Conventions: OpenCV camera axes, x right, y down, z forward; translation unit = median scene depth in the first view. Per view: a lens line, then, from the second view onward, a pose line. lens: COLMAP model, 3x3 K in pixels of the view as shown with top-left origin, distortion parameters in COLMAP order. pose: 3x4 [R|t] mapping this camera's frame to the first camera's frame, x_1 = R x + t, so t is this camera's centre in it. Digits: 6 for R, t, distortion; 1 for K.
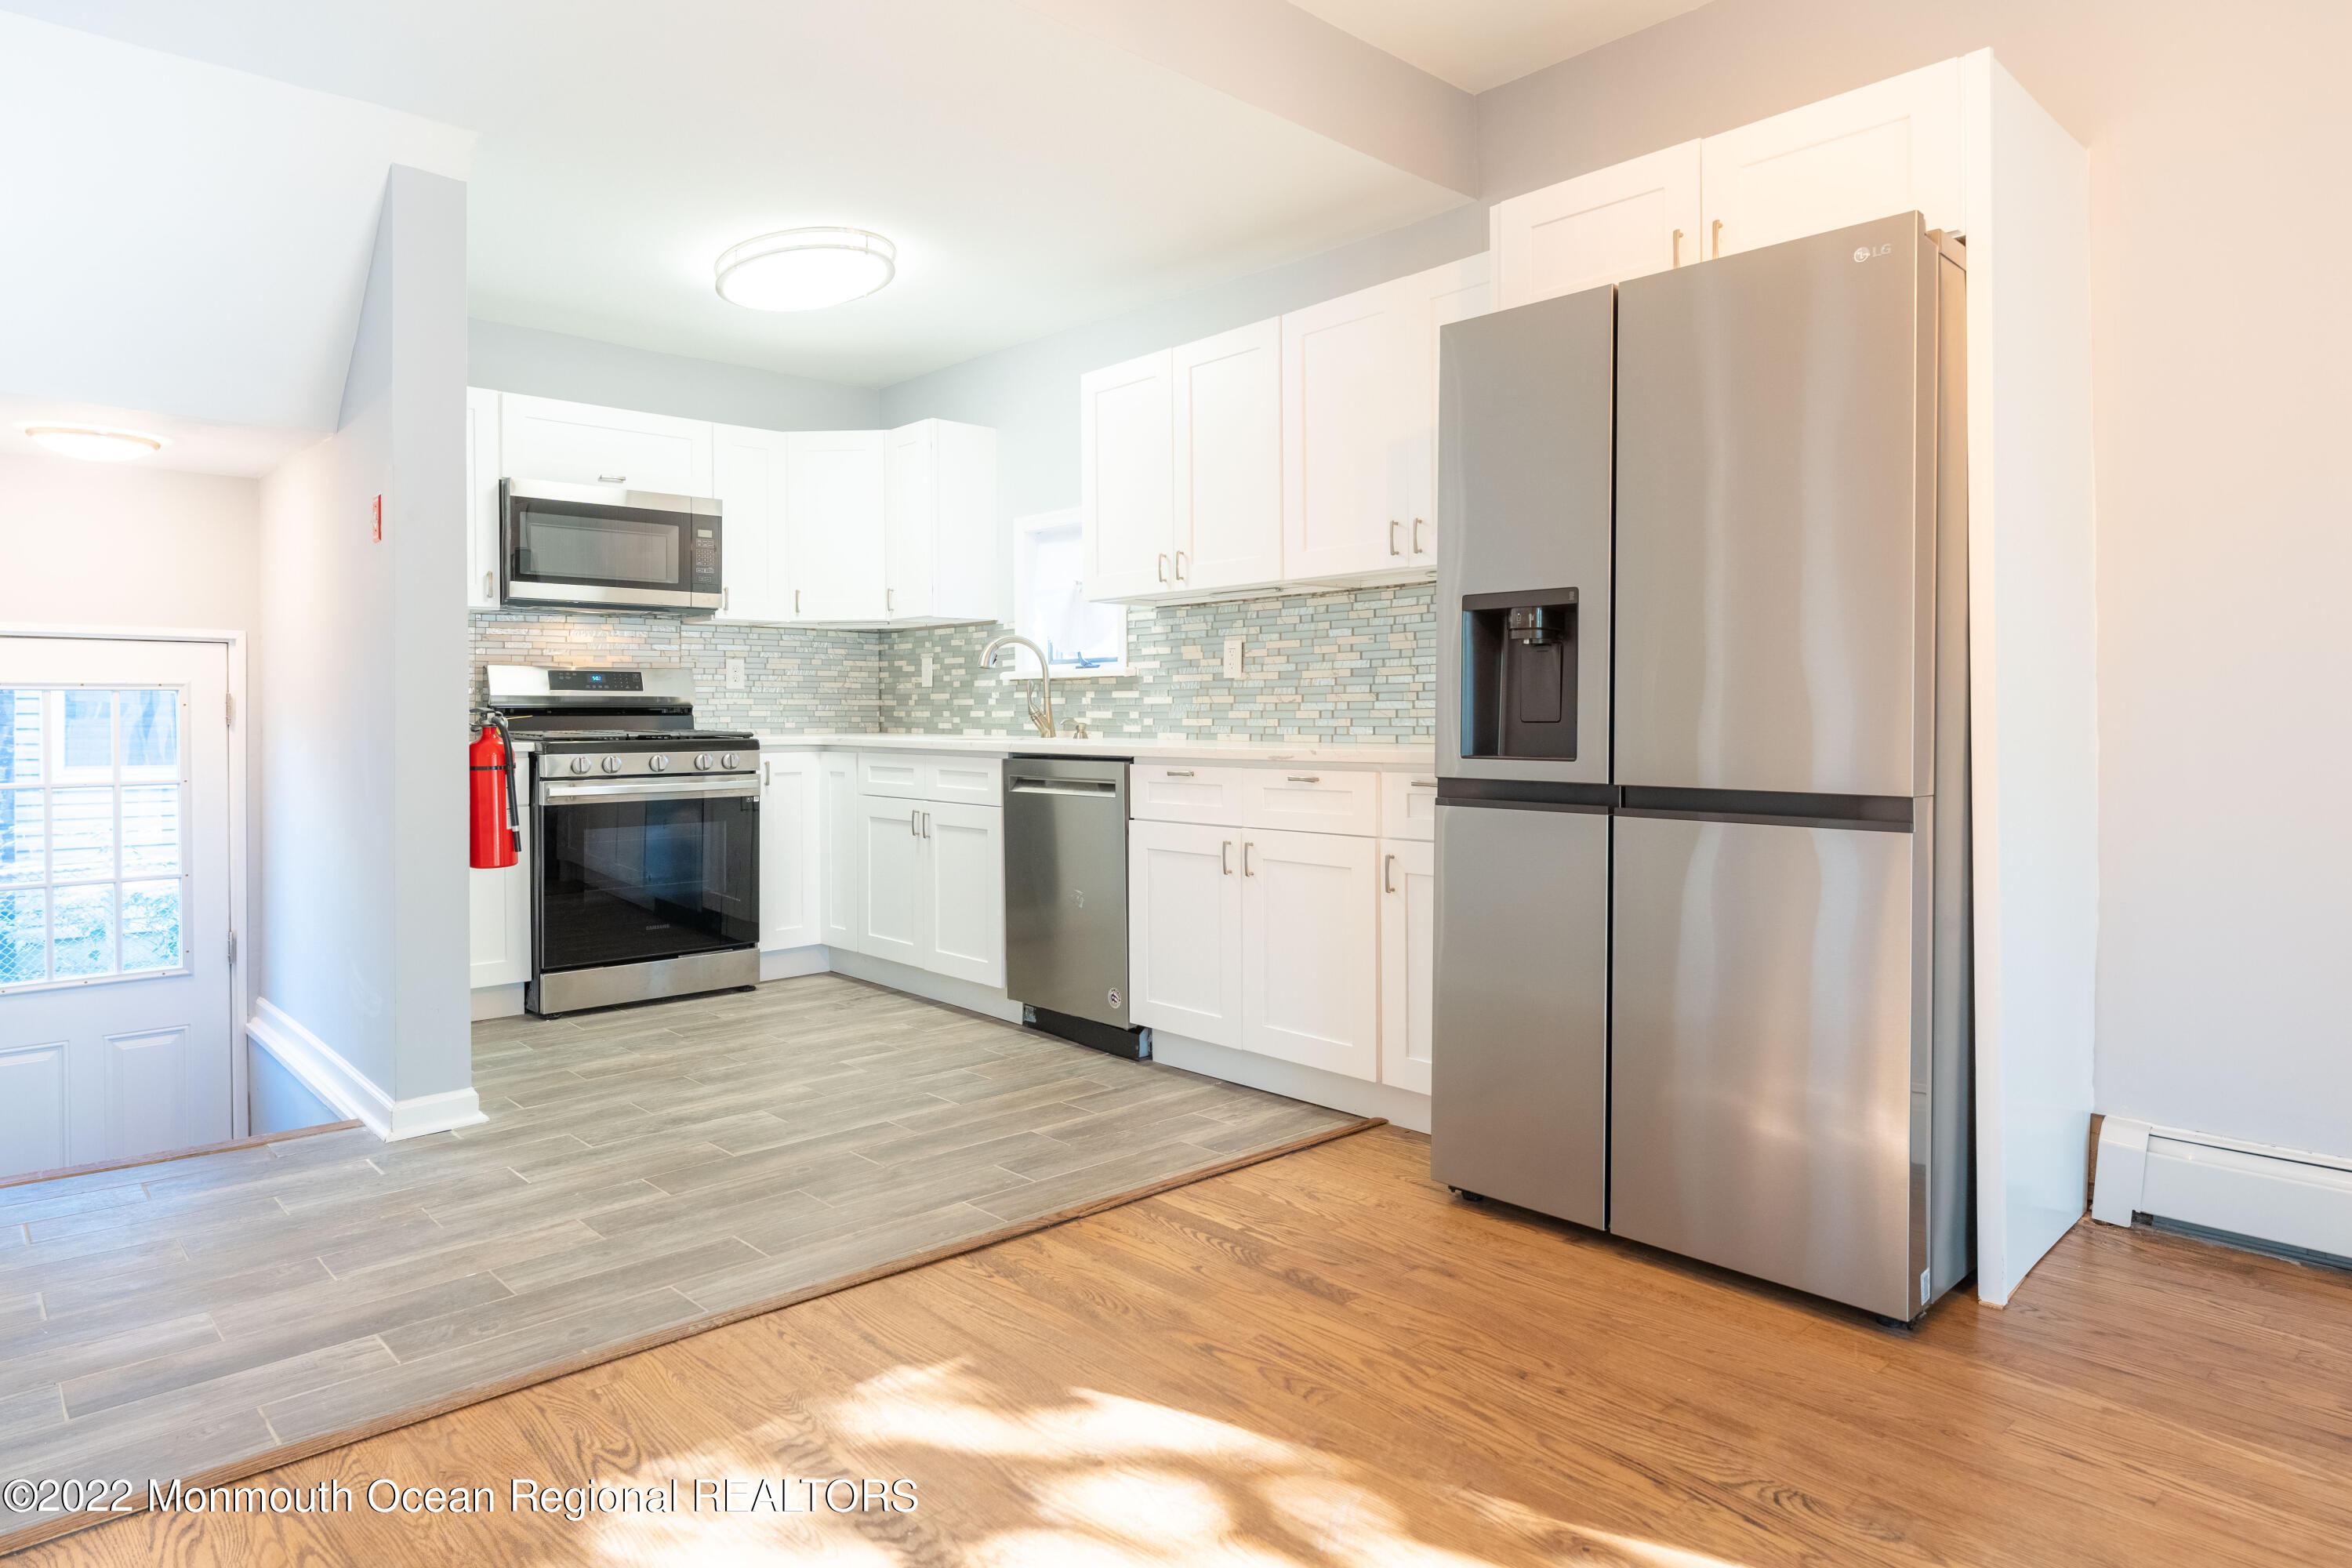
lens RADIAL K [[1394.8, 0, 1138.8], [0, 1394.8, 723.3], [0, 0, 1]] dist [-0.001571, -0.000169]
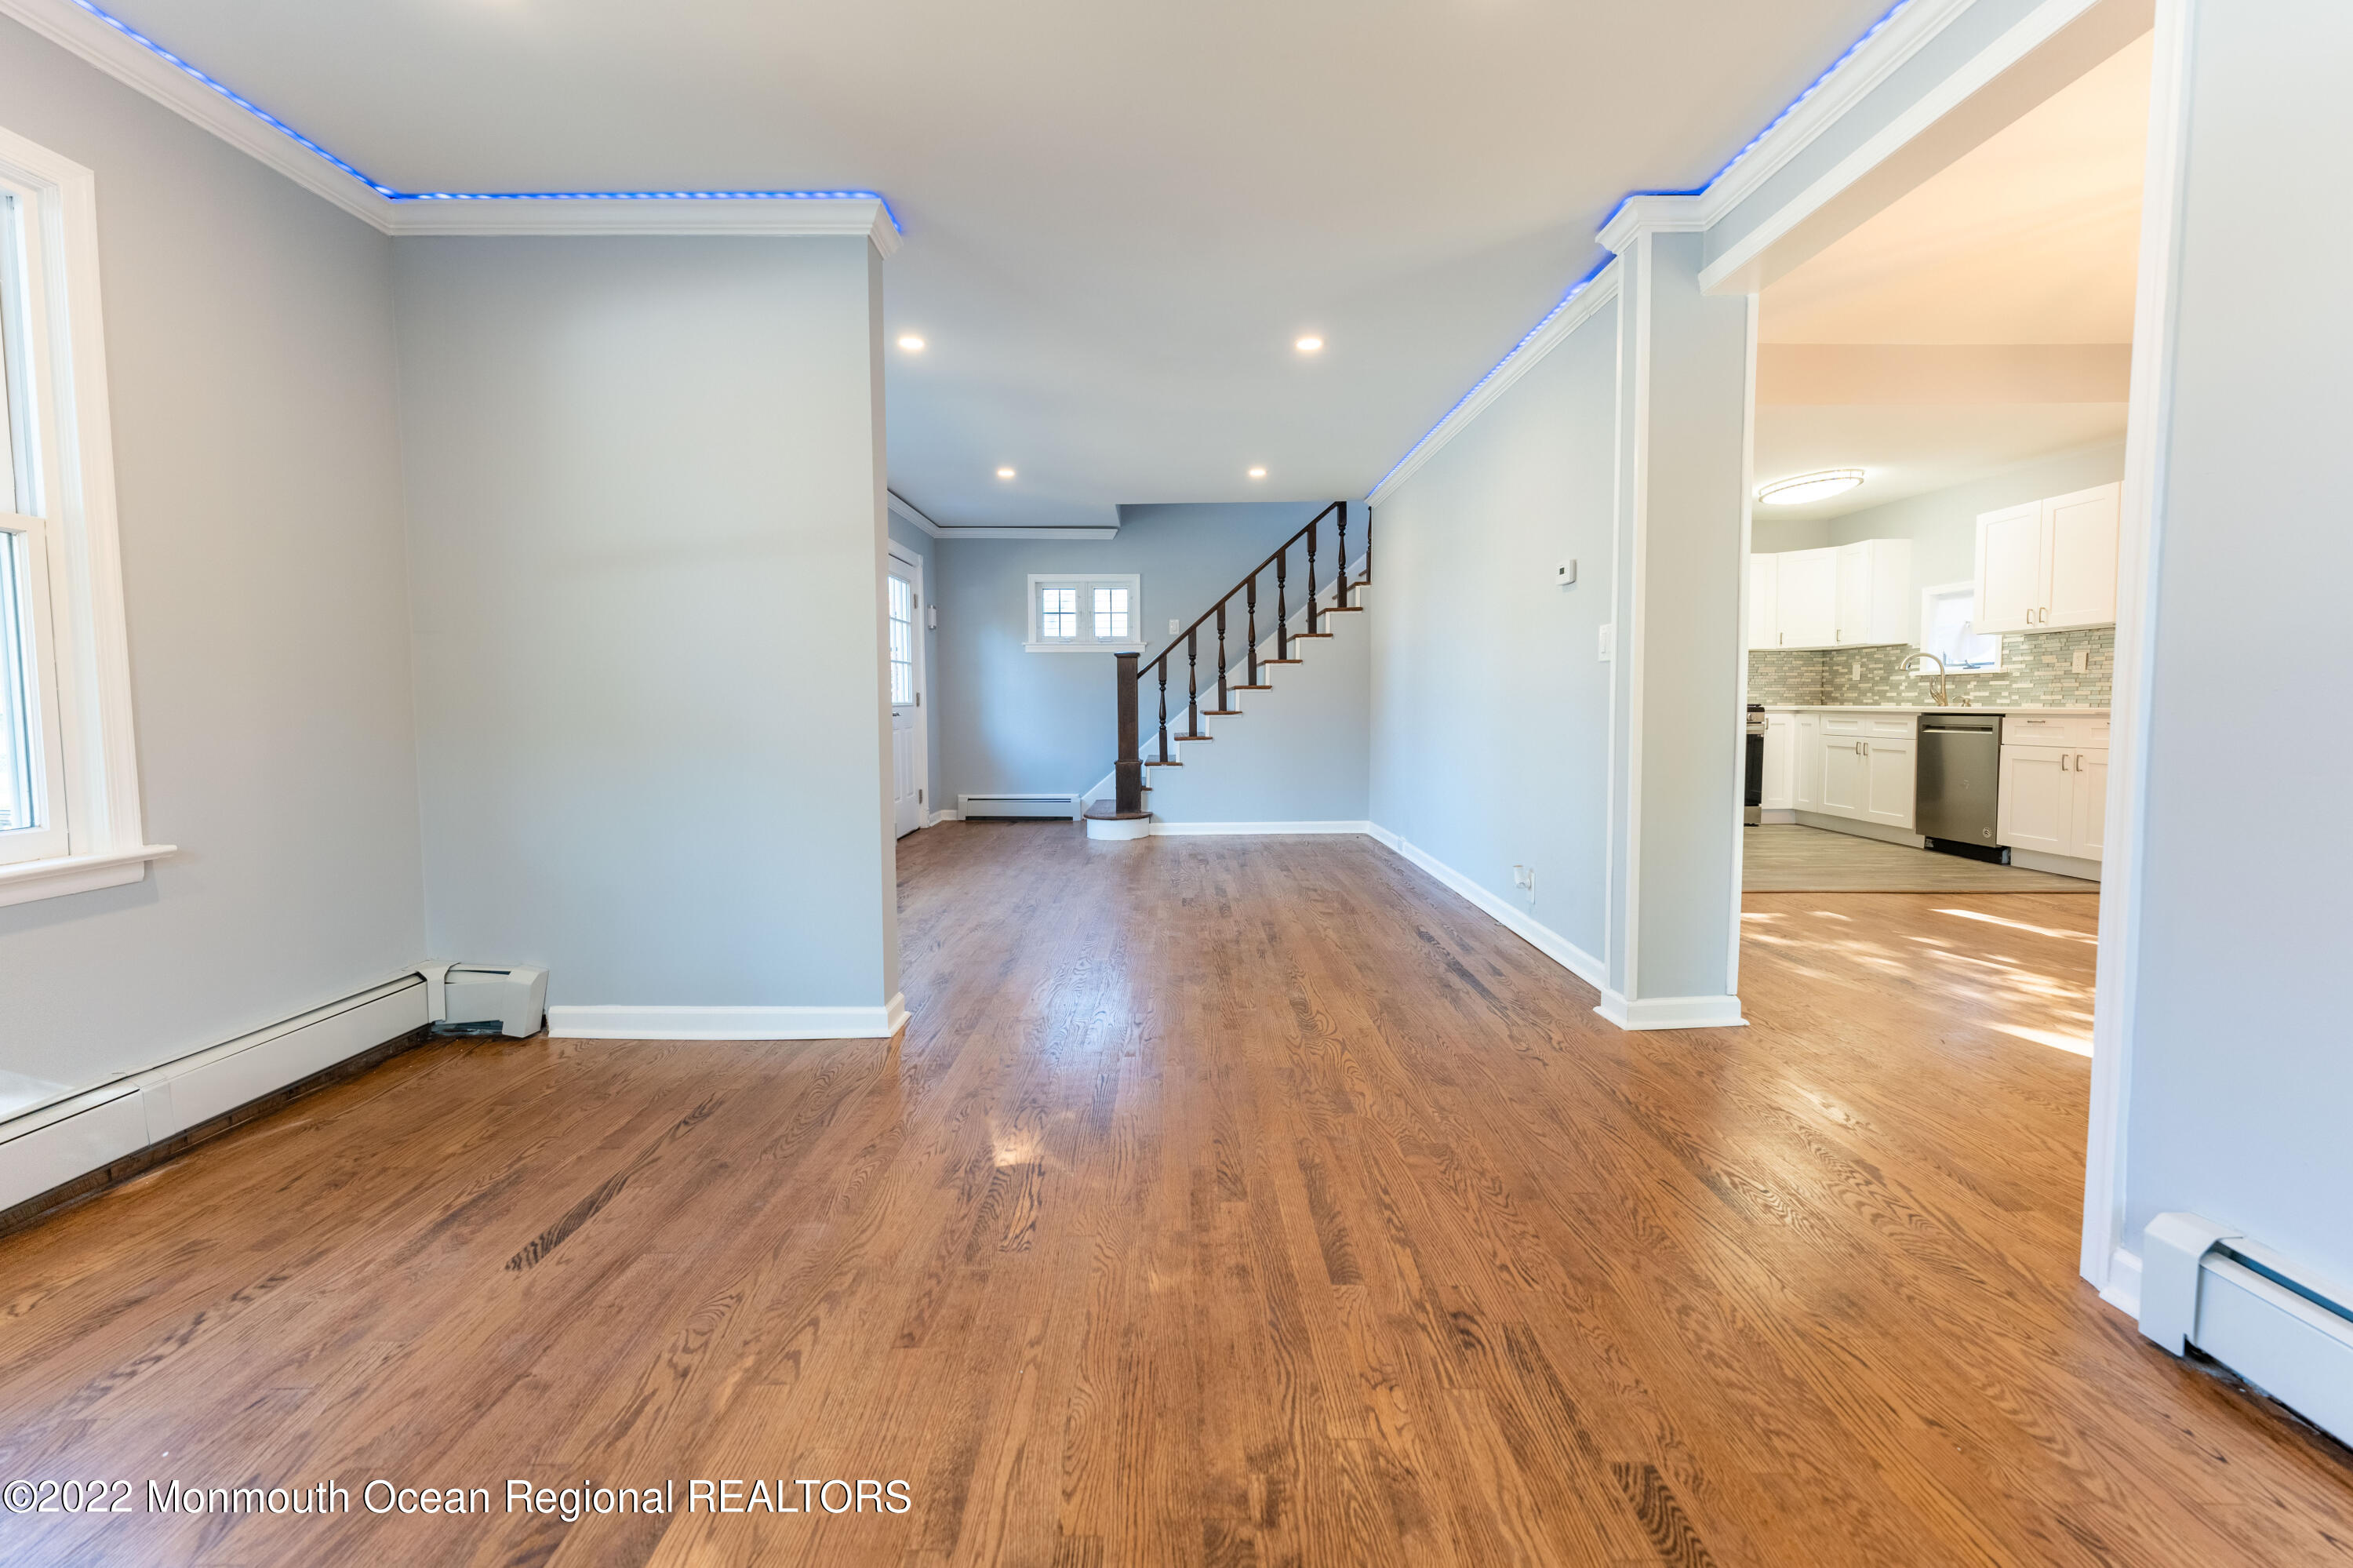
lens RADIAL K [[936.4, 0, 1170.7], [0, 936.4, 759.6], [0, 0, 1]] dist [0.000234, -0.000119]
pose [[0.752603, 0.038055, -0.657374, -0.015660], [-0.001133, 0.998402, 0.056500, 0.011897], [0.658473, -0.041777, 0.751444, -0.640699]]
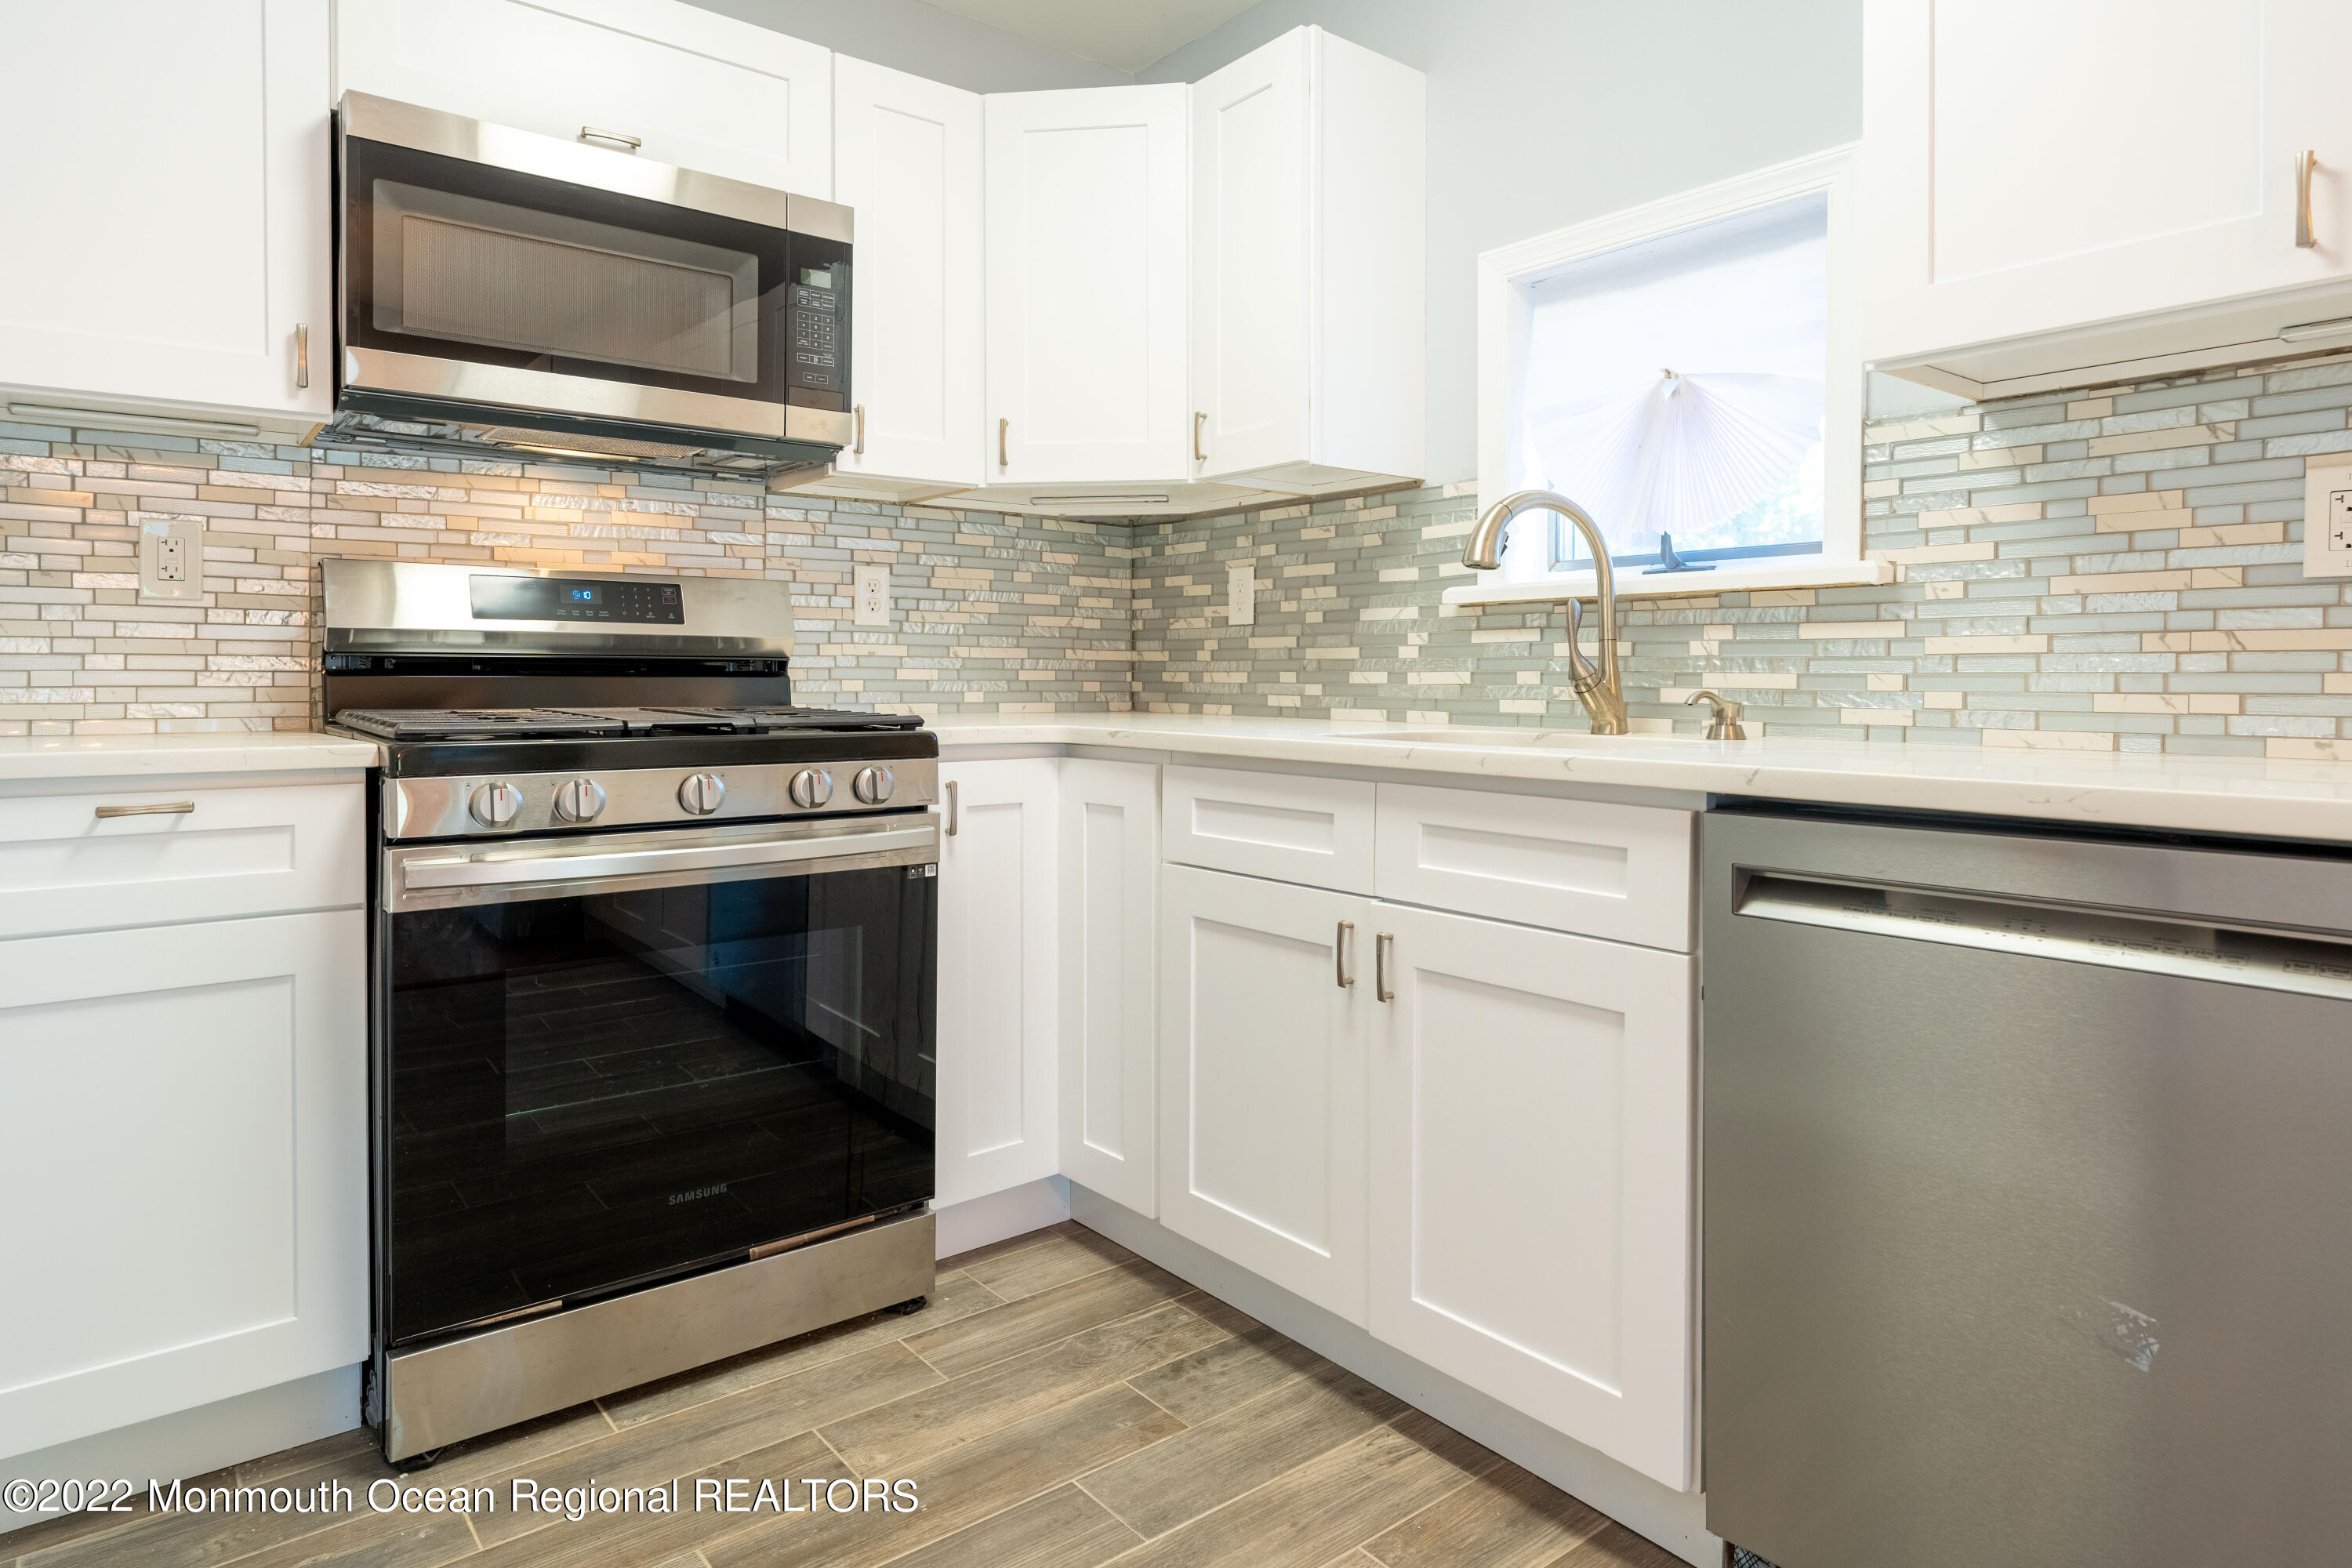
lens RADIAL K [[1333.8, 0, 1143.5], [0, 1333.8, 691.9], [0, 0, 1]] dist [-0.000397, -0.000662]
pose [[0.998475, 0.006568, -0.054817, -0.184742], [-0.006438, 0.999976, 0.002543, -0.002707], [0.054833, -0.002186, 0.998493, 0.586776]]
